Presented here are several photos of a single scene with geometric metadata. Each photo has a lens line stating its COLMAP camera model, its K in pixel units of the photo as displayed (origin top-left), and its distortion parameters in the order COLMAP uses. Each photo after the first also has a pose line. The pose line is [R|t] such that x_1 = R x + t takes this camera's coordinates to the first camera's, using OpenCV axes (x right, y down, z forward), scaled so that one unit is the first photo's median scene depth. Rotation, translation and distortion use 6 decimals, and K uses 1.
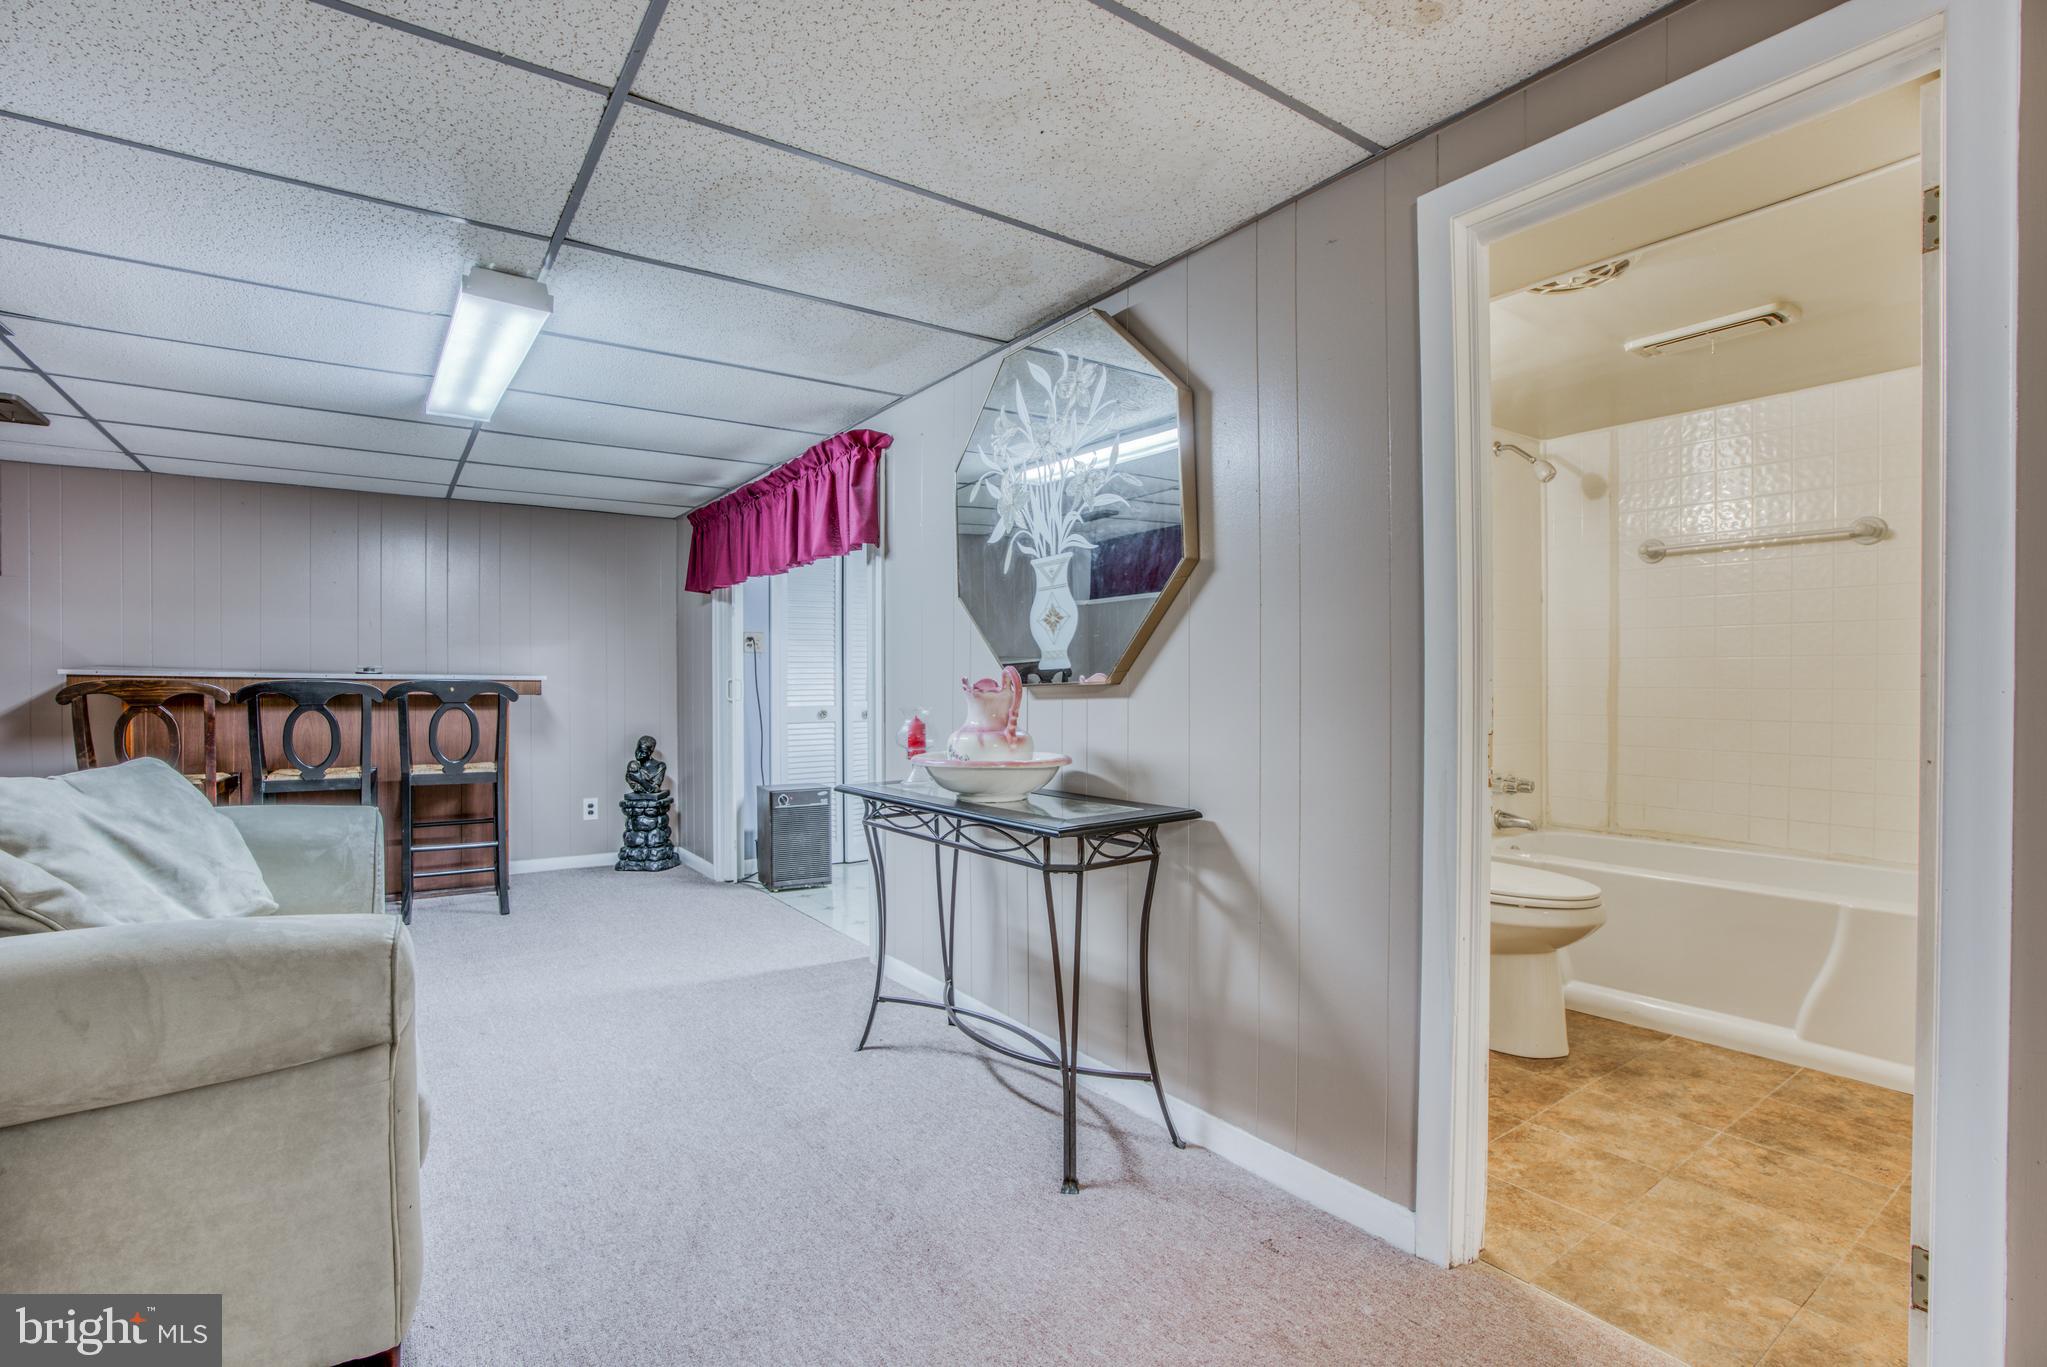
lens RADIAL K [[943.9, 0, 1022.4], [0, 943.9, 689.0], [0, 0, 1]] dist [-0.033948, 0.004655]
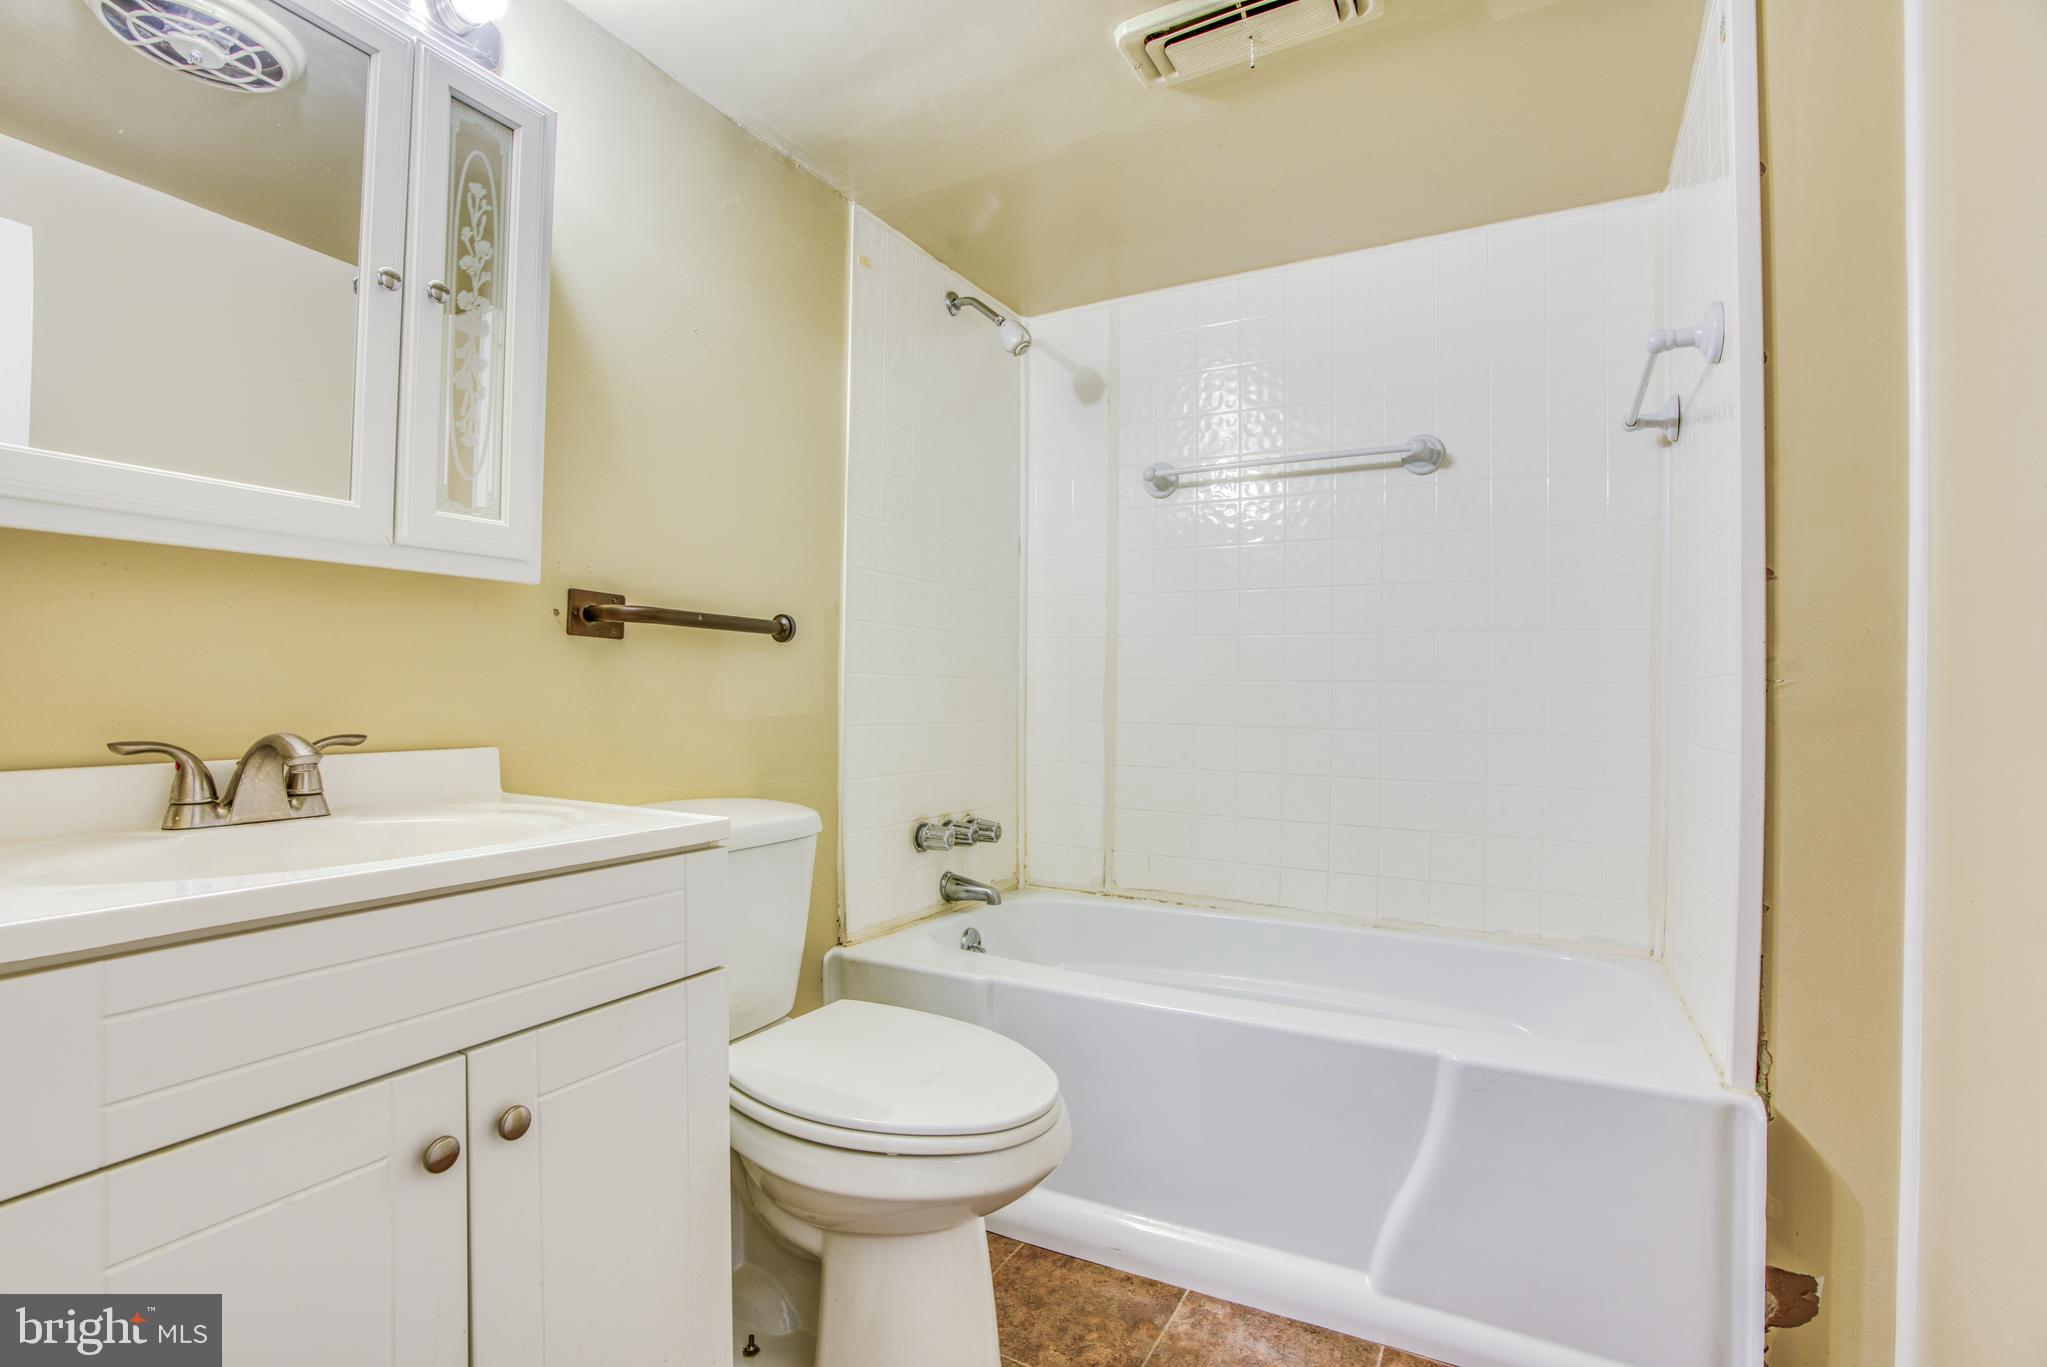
lens RADIAL K [[943.9, 0, 1026.6], [0, 943.9, 681.9], [0, 0, 1]] dist [-0.033948, 0.004655]
pose [[0.903231, 0.010299, 0.429032, 0.341661], [-0.004448, 0.999883, -0.014638, 0.013071], [-0.429132, 0.011313, 0.903171, 0.487681]]
